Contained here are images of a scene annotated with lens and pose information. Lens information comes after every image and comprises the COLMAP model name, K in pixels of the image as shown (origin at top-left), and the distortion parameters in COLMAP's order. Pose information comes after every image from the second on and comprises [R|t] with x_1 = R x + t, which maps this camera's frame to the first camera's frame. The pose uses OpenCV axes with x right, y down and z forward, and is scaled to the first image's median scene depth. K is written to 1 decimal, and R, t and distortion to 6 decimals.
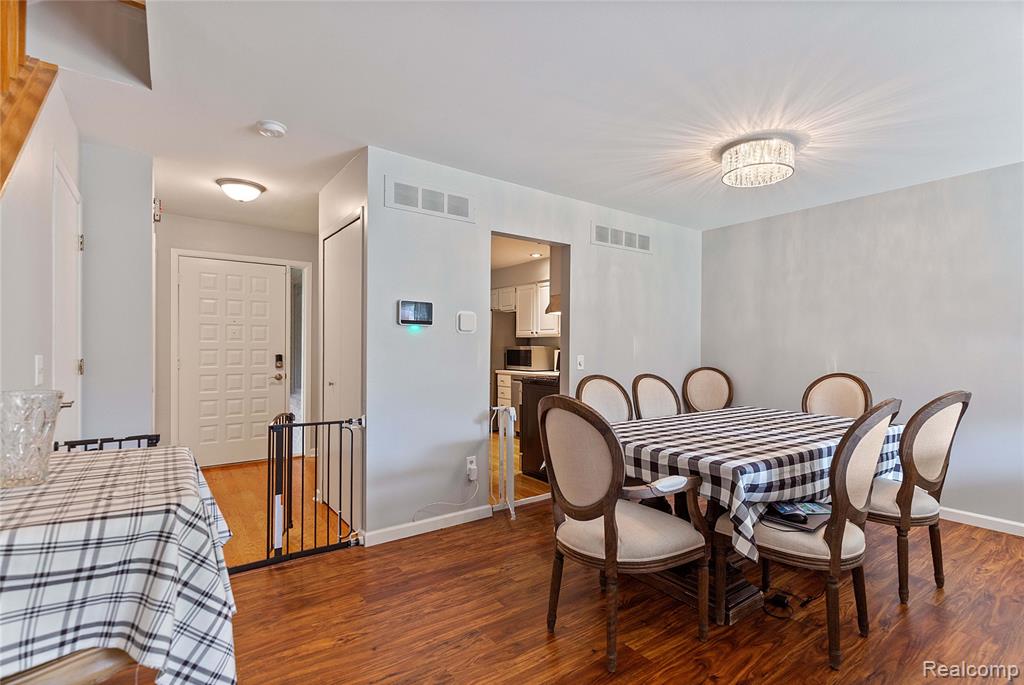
lens RADIAL K [[478.0, 0, 513.3], [0, 478.0, 350.8], [0, 0, 1]] dist [0.003198, 0.001196]
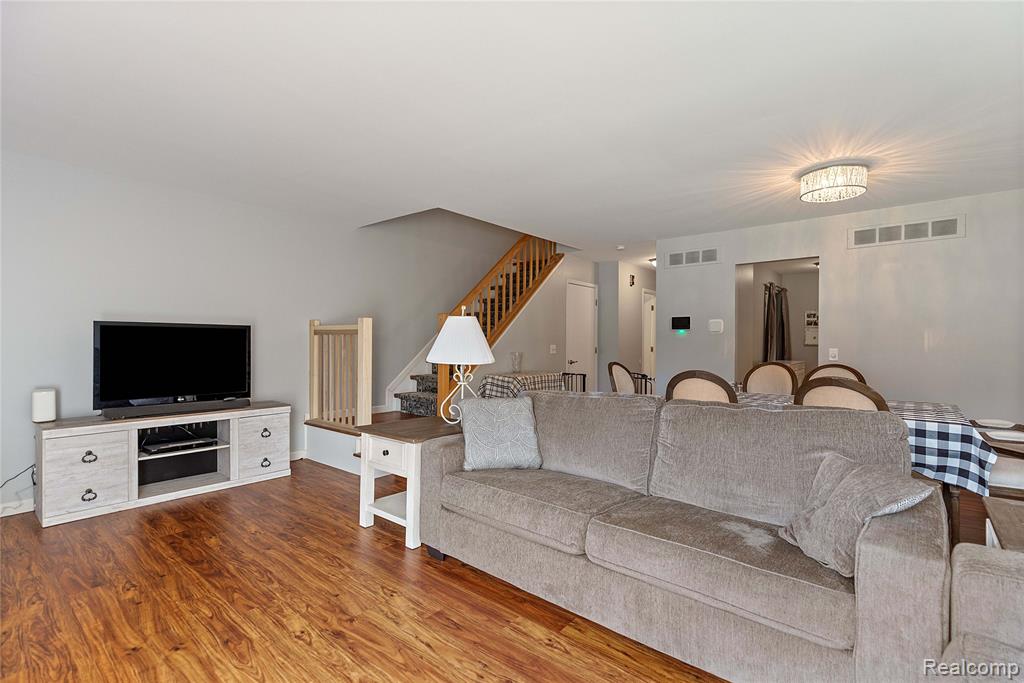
lens RADIAL K [[478.0, 0, 517.2], [0, 478.0, 343.0], [0, 0, 1]] dist [0.003198, 0.001196]
pose [[0.240769, -0.002109, -0.970580, 1.263493], [-0.006980, 0.999968, -0.003905, 0.007744], [0.970557, 0.007715, 0.240747, -0.028349]]
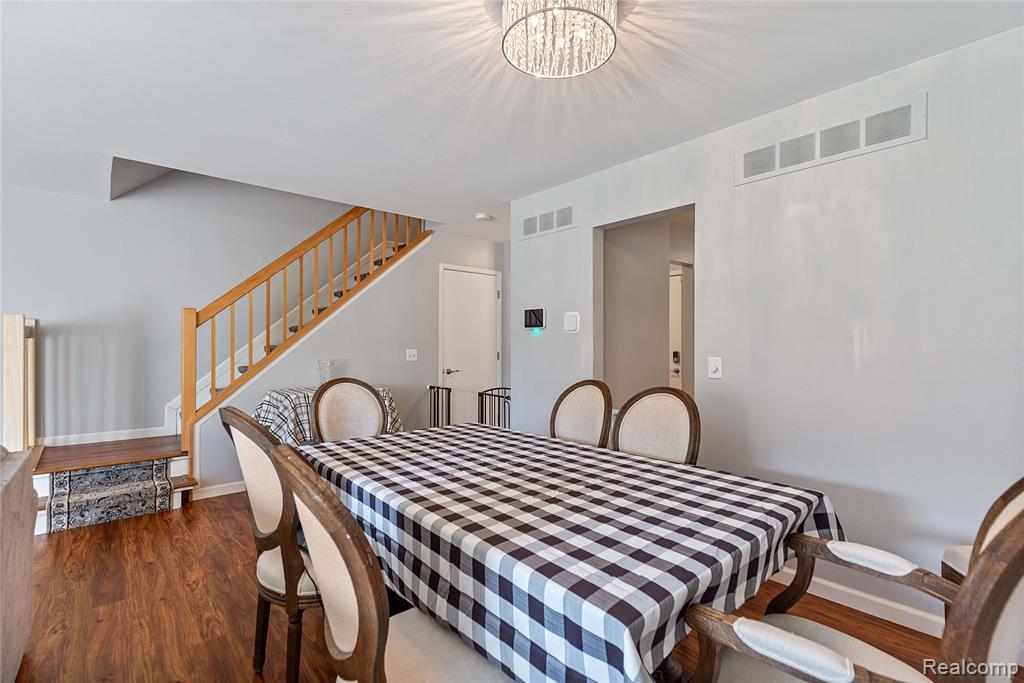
lens RADIAL K [[478.0, 0, 518.6], [0, 478.0, 343.2], [0, 0, 1]] dist [0.003198, 0.001196]
pose [[0.089727, -0.003910, -0.995959, 0.929349], [-0.004762, 0.999979, -0.004355, -0.007456], [0.995955, 0.005134, 0.089707, 0.767791]]
